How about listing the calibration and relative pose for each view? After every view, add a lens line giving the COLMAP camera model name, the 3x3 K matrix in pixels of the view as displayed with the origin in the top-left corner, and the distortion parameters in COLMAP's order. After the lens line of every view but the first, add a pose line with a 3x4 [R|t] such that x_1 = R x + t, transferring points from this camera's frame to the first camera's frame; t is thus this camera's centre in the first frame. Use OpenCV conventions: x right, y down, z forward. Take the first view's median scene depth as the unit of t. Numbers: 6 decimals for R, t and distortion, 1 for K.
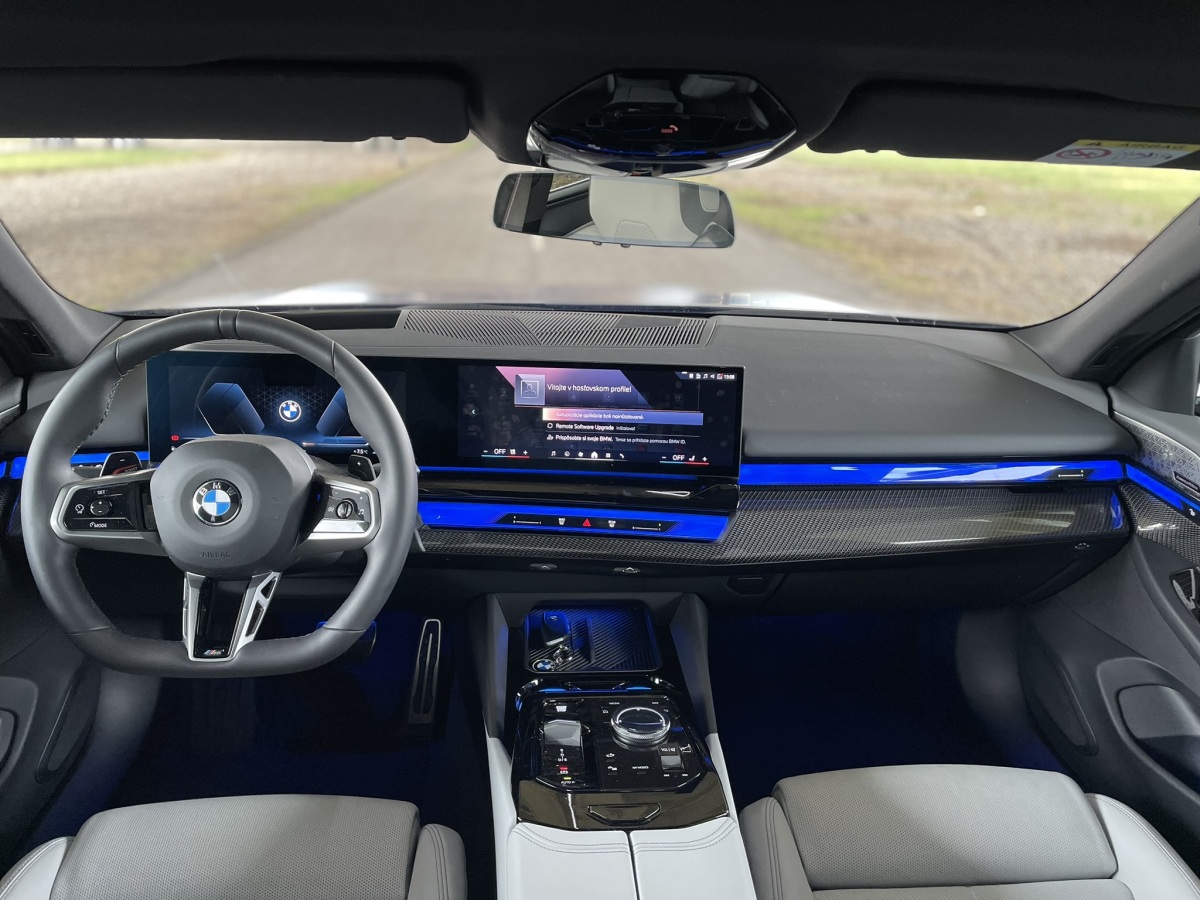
lens RADIAL K [[943.9, 0, 601.2], [0, 943.9, 446.9], [0, 0, 1]] dist [0.084756, -0.100356]
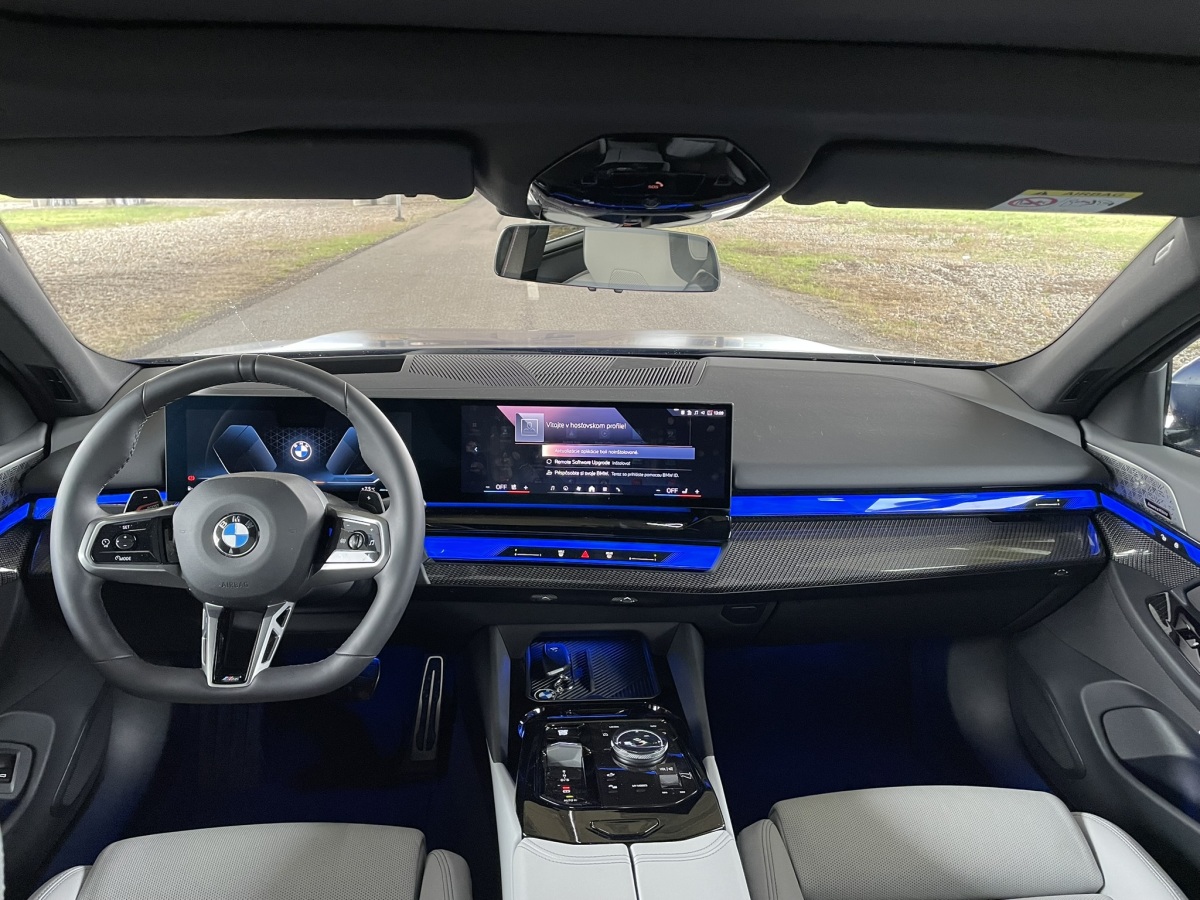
lens RADIAL K [[943.9, 0, 600.4], [0, 943.9, 439.4], [0, 0, 1]] dist [0.084756, -0.100356]
pose [[0.999918, -0.012382, 0.003212, -0.000437], [0.012548, 0.998236, -0.058033, 0.014692], [-0.002488, 0.058069, 0.998309, -0.049711]]
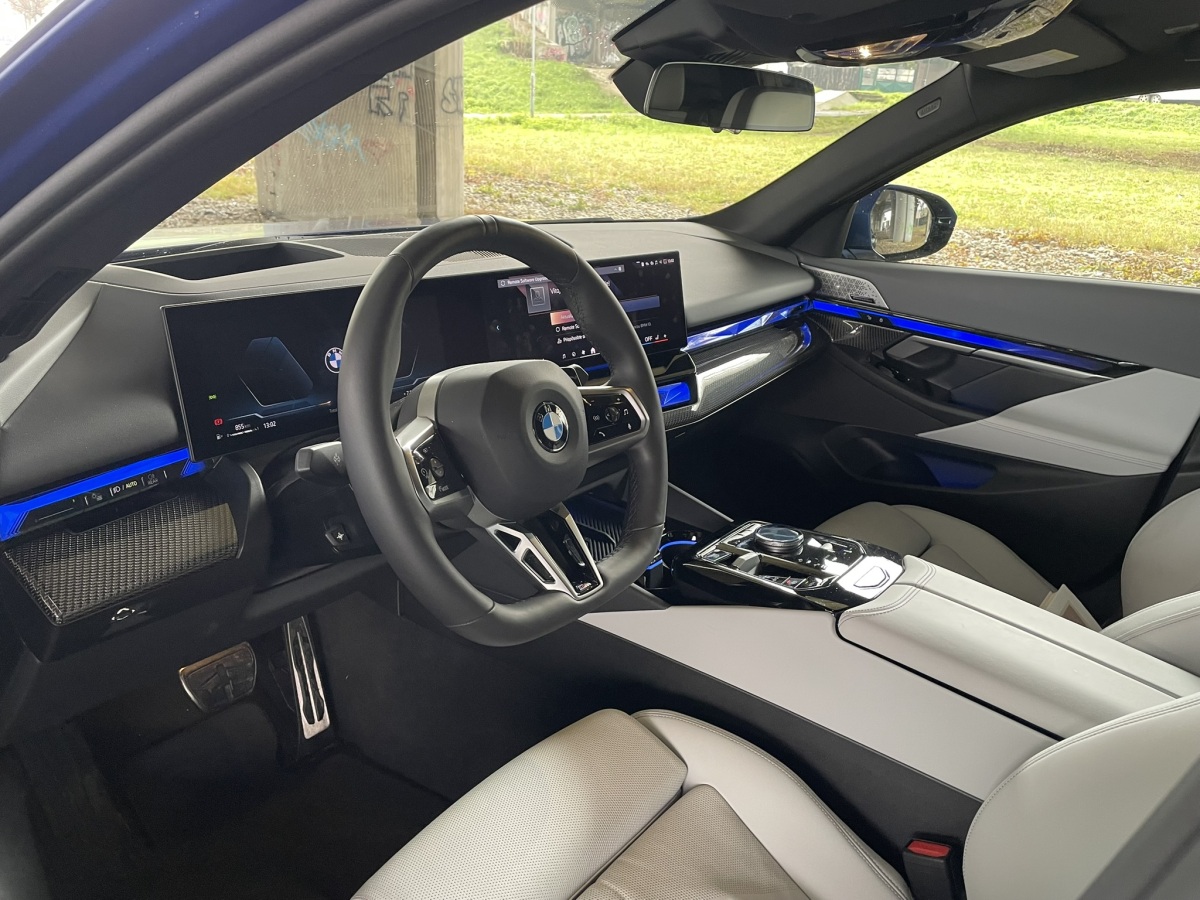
lens RADIAL K [[943.9, 0, 604.3], [0, 943.9, 456.1], [0, 0, 1]] dist [0.084756, -0.100356]
pose [[0.655241, -0.250182, 0.712790, -0.800573], [0.217343, 0.966105, 0.139298, -0.022189], [-0.723479, 0.063646, 0.687406, 0.275261]]
